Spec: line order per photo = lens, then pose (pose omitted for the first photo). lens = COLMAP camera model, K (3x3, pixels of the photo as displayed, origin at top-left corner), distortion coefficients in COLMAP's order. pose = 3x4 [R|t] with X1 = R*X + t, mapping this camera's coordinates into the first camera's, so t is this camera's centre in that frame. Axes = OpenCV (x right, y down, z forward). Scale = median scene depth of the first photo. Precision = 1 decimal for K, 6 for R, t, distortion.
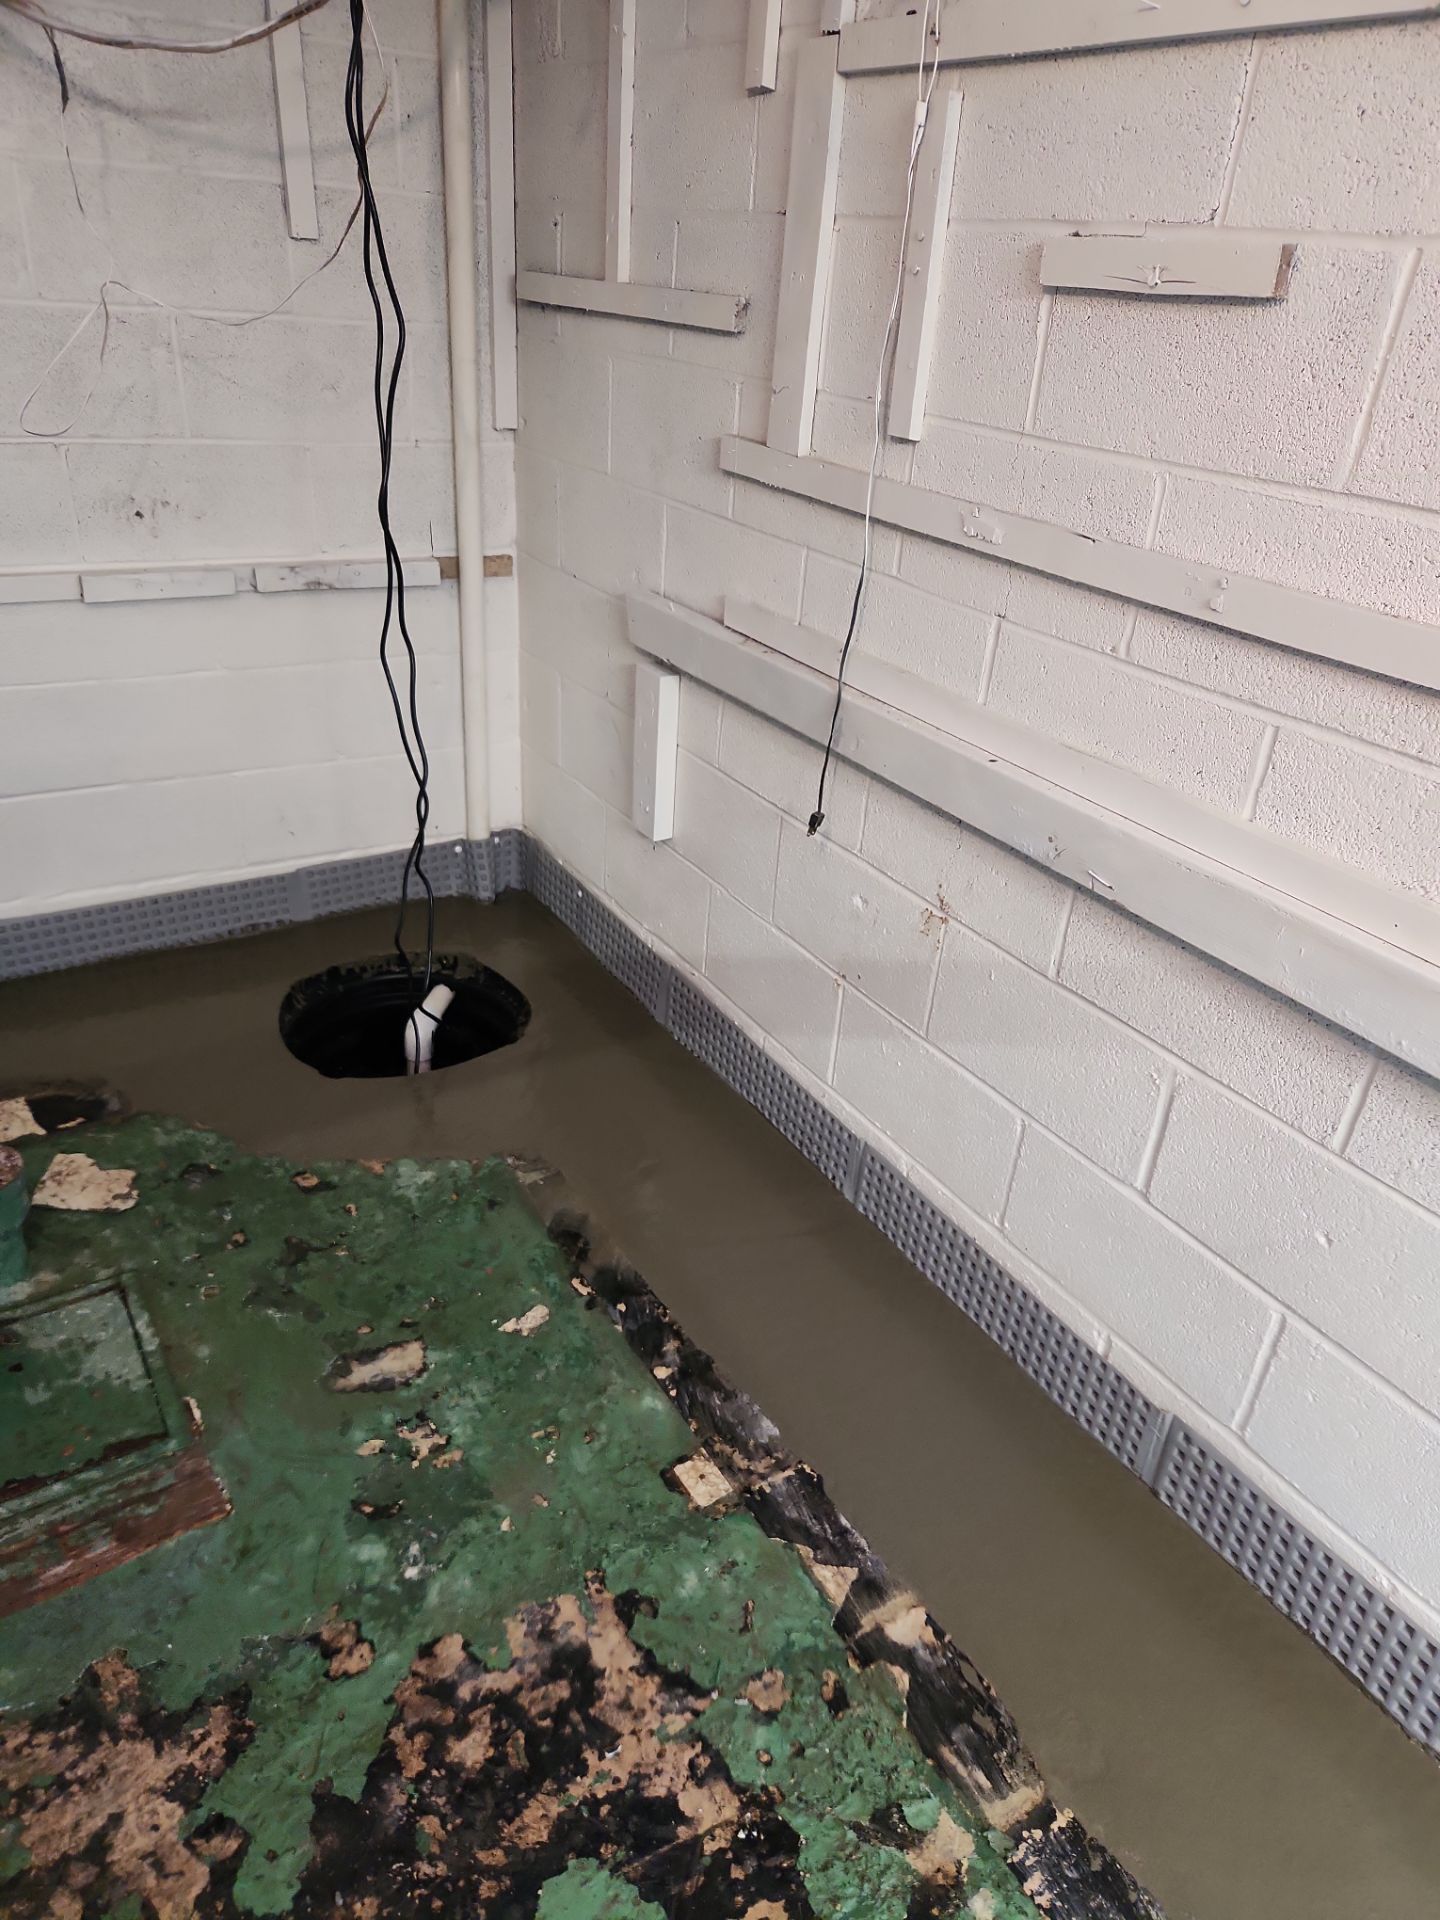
lens RADIAL K [[1282.5, 0, 738.0], [0, 1282.5, 975.6], [0, 0, 1]] dist [0.065000, -0.054718]
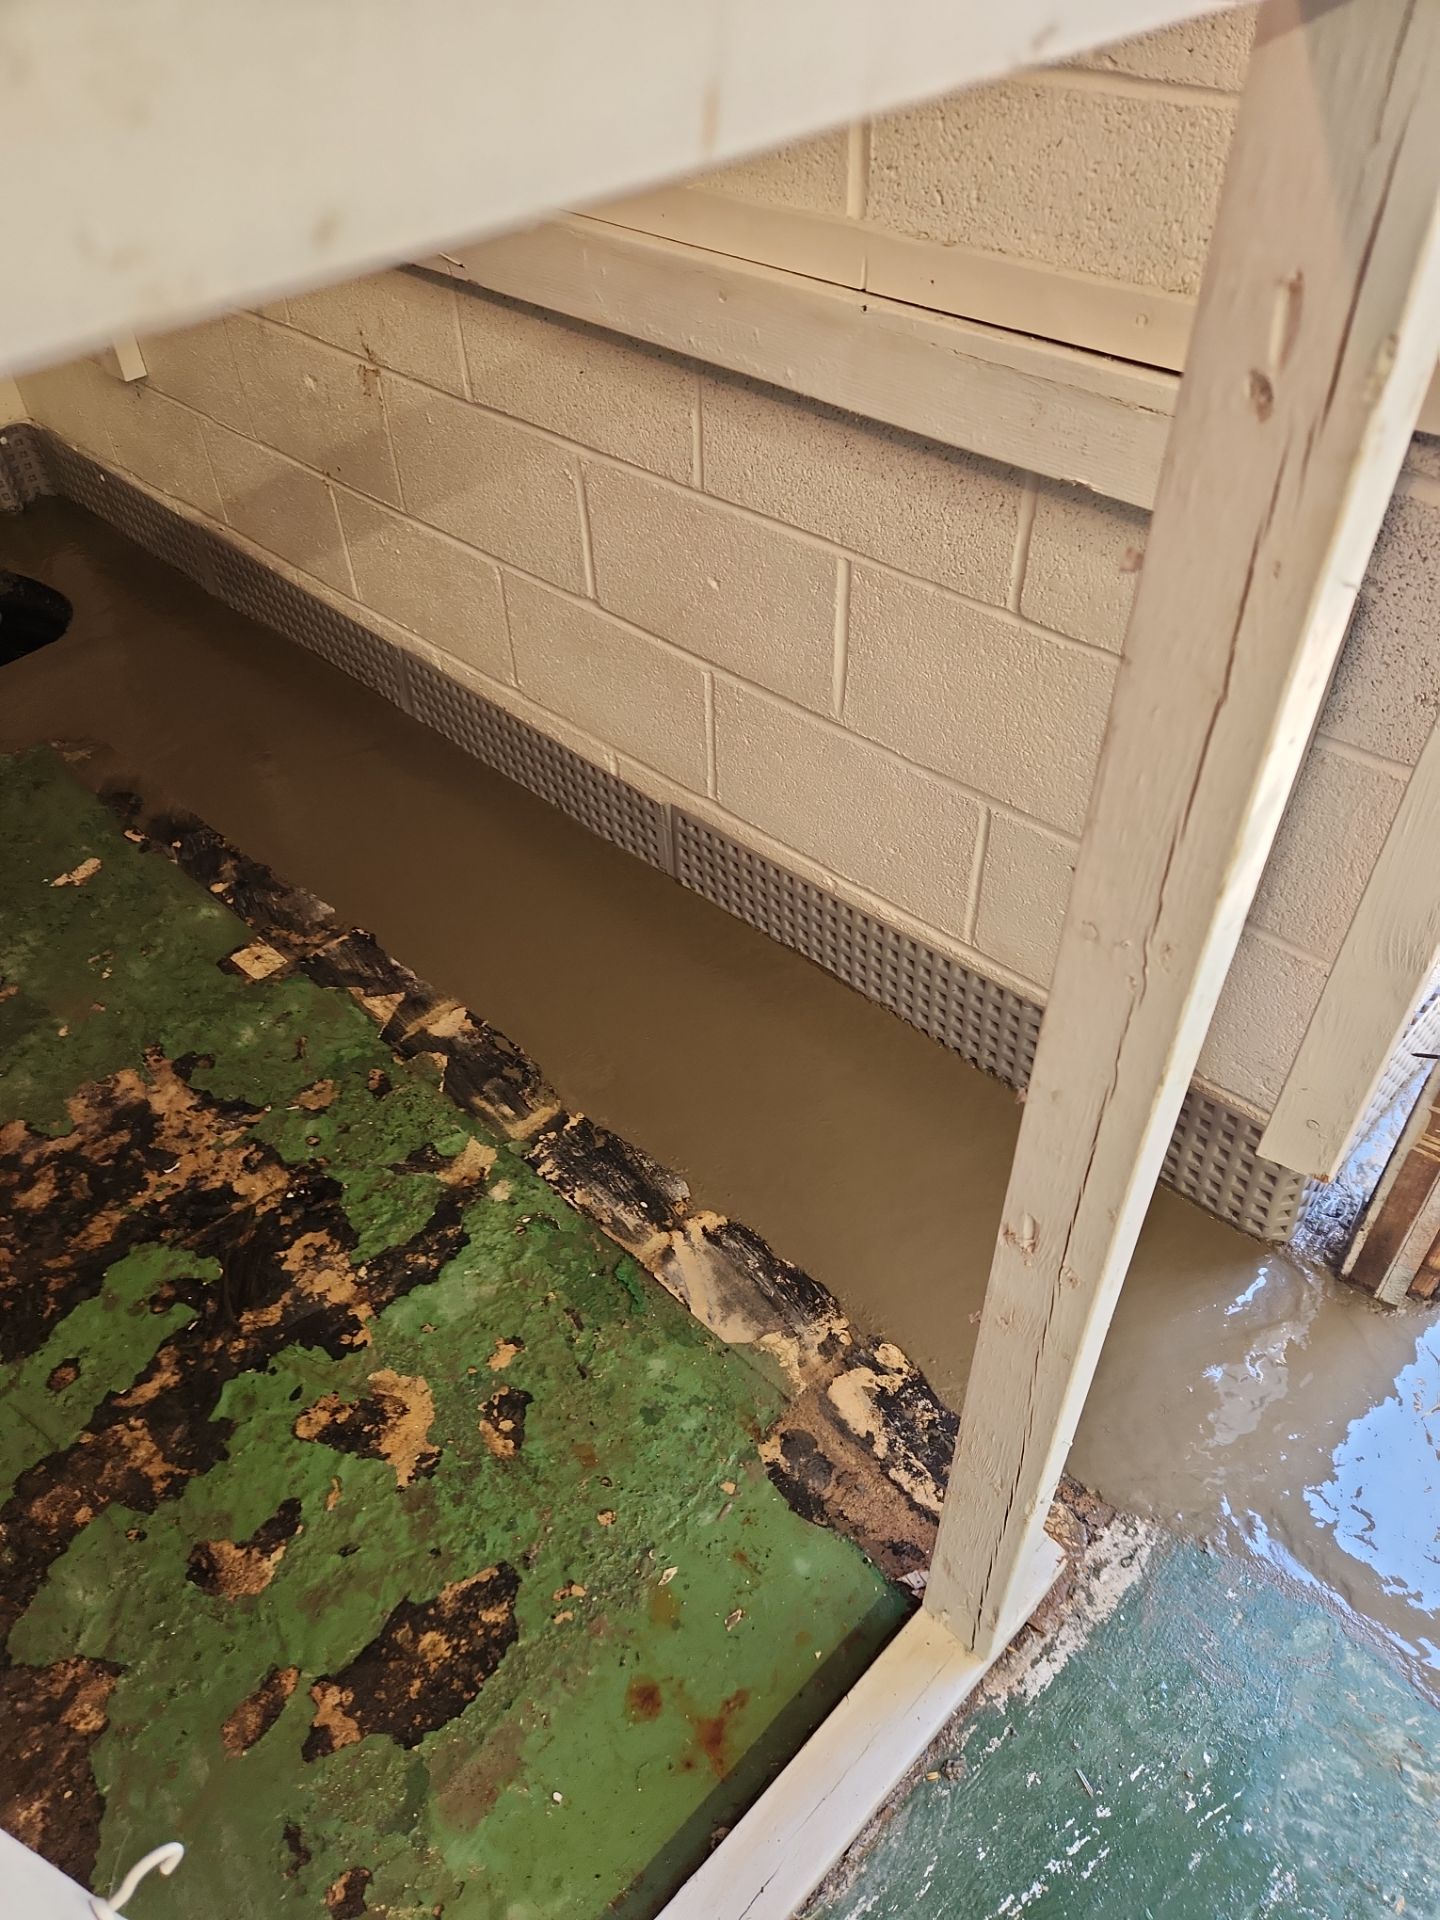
lens RADIAL K [[1282.5, 0, 738.3], [0, 1282.5, 953.7], [0, 0, 1]] dist [0.065000, -0.054718]
pose [[0.969872, -0.217892, 0.108957, 0.216801], [0.186949, 0.952450, 0.240601, 0.183703], [-0.156201, -0.212983, 0.964489, -0.075461]]
